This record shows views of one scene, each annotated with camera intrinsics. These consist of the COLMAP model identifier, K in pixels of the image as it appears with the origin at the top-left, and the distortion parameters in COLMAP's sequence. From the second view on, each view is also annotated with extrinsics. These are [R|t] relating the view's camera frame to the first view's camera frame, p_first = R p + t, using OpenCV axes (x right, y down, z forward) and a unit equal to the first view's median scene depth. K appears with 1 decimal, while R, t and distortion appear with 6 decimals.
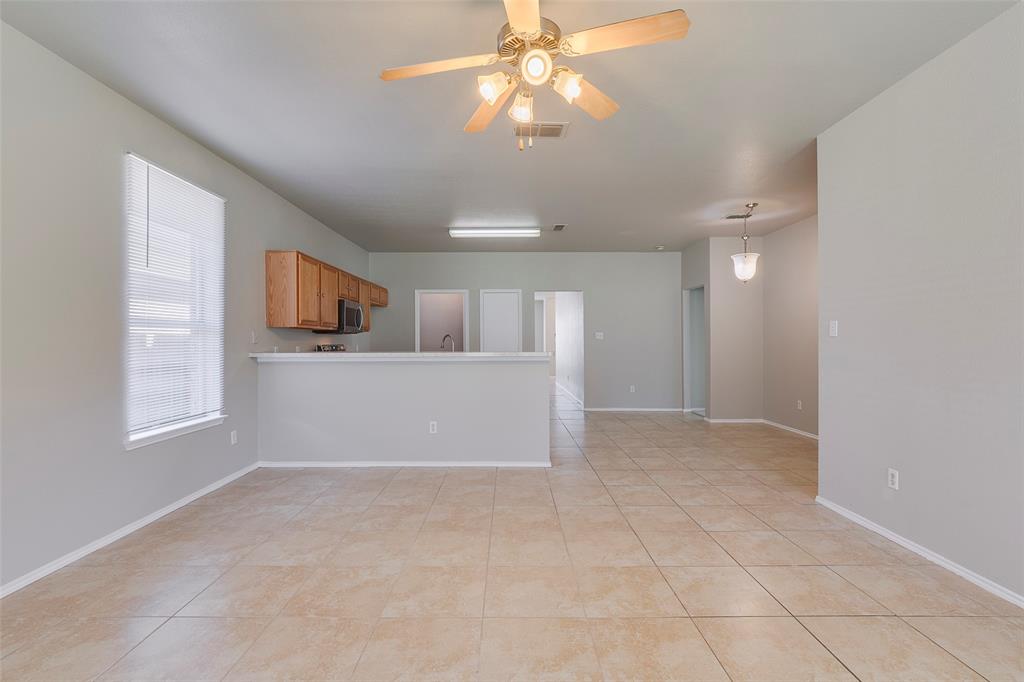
lens RADIAL K [[457.7, 0, 511.6], [0, 457.7, 338.4], [0, 0, 1]] dist [-0.002588, 0.001536]
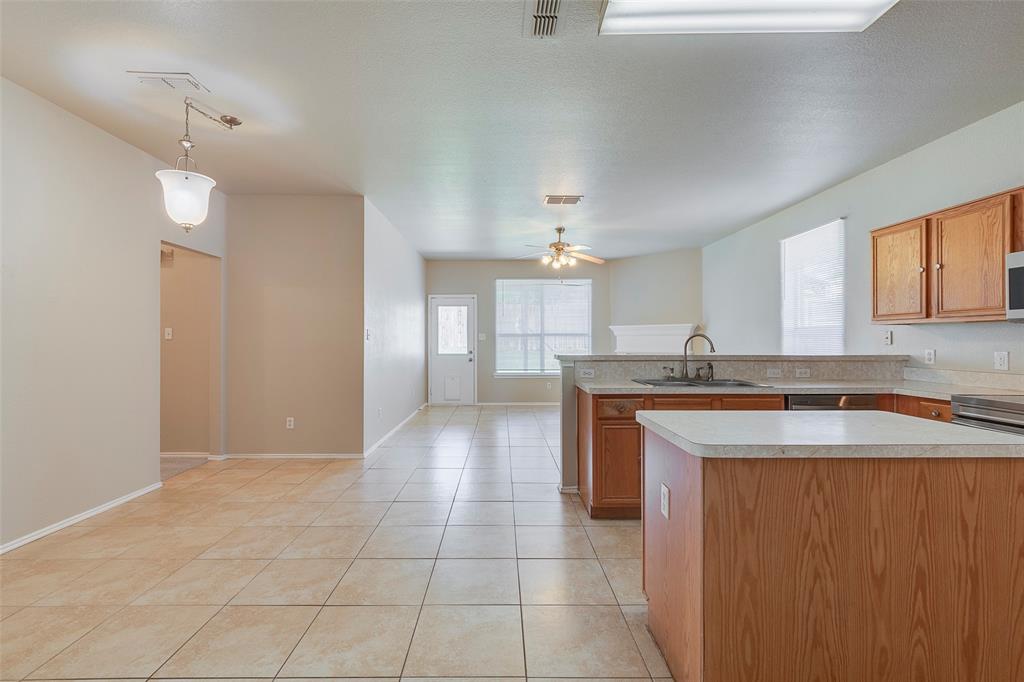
lens RADIAL K [[457.7, 0, 505.0], [0, 457.7, 338.2], [0, 0, 1]] dist [-0.002588, 0.001536]
pose [[-0.999996, 0.002296, 0.001326, 0.172028], [0.002282, 0.999940, -0.010711, 0.005528], [-0.001350, -0.010708, -0.999942, 1.735126]]
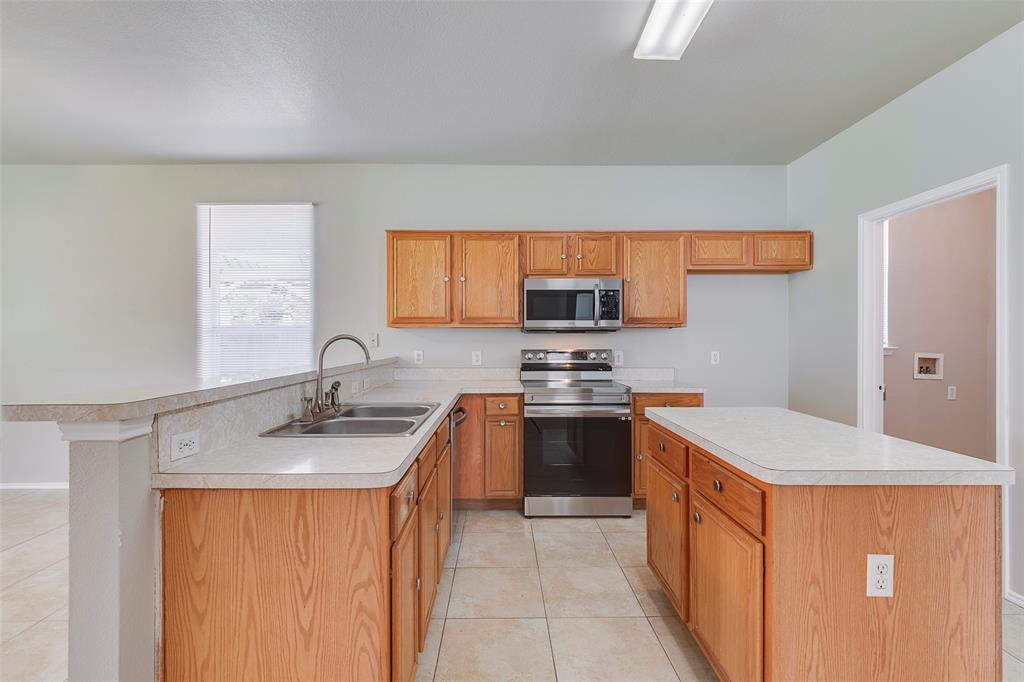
lens RADIAL K [[457.7, 0, 503.5], [0, 457.7, 340.5], [0, 0, 1]] dist [-0.002588, 0.001536]
pose [[-0.003827, 0.006416, -0.999972, 0.306858], [0.007774, 0.999949, 0.006386, -0.005469], [0.999962, -0.007749, -0.003877, 1.151117]]
